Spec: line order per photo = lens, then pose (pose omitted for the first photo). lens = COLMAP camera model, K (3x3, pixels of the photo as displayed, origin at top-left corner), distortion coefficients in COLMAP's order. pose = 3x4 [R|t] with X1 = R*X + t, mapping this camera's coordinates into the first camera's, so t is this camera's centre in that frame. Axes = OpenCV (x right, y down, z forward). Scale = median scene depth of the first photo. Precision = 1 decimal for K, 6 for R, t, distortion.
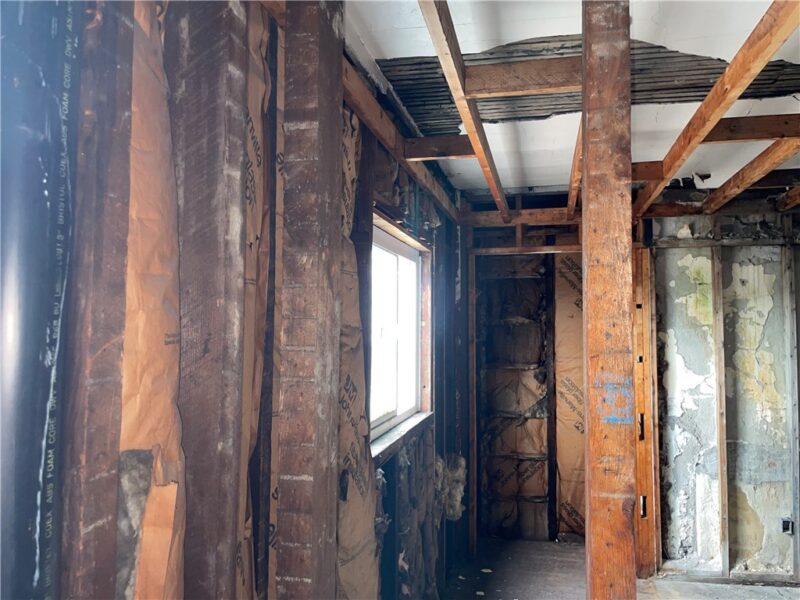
lens RADIAL K [[605.5, 0, 399.7], [0, 605.5, 296.0], [0, 0, 1]] dist [0.051821, -0.075253]
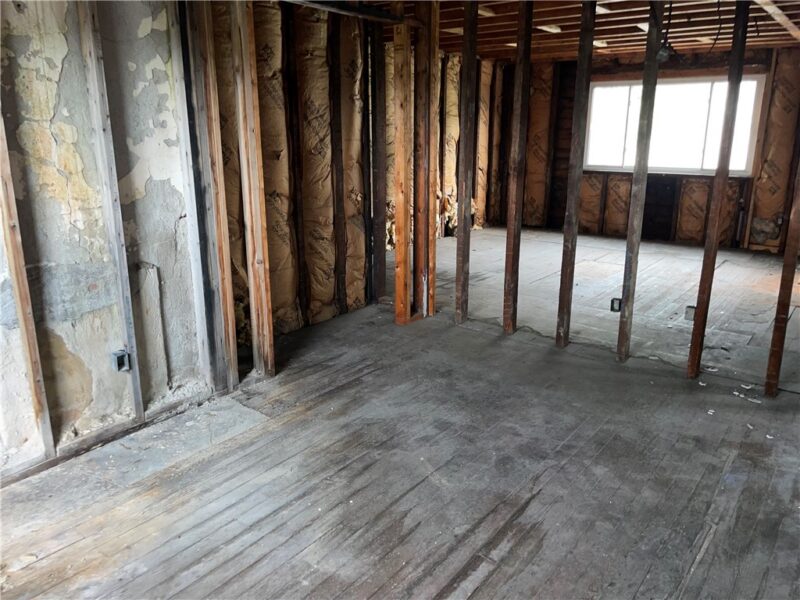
lens RADIAL K [[605.5, 0, 409.9], [0, 605.5, 285.5], [0, 0, 1]] dist [0.051821, -0.075253]
pose [[0.393925, -0.235023, 0.888587, 0.121988], [-0.056693, 0.958703, 0.278701, 0.054437], [-0.917392, -0.160164, 0.364333, 0.398519]]
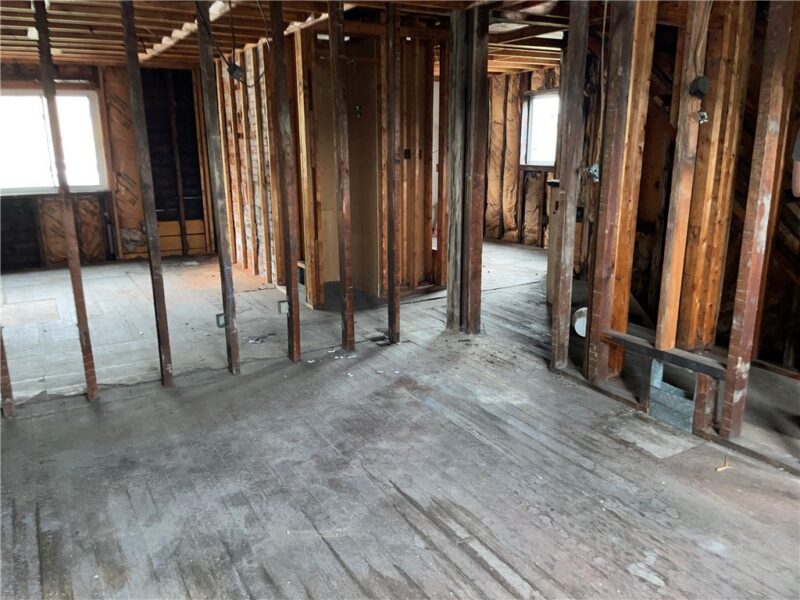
lens RADIAL K [[605.5, 0, 393.7], [0, 605.5, 292.9], [0, 0, 1]] dist [0.051821, -0.075253]
pose [[-0.703244, -0.170842, 0.690116, 0.356644], [-0.035645, 0.977950, 0.205774, 0.107709], [-0.710054, 0.120110, -0.693828, 1.282404]]
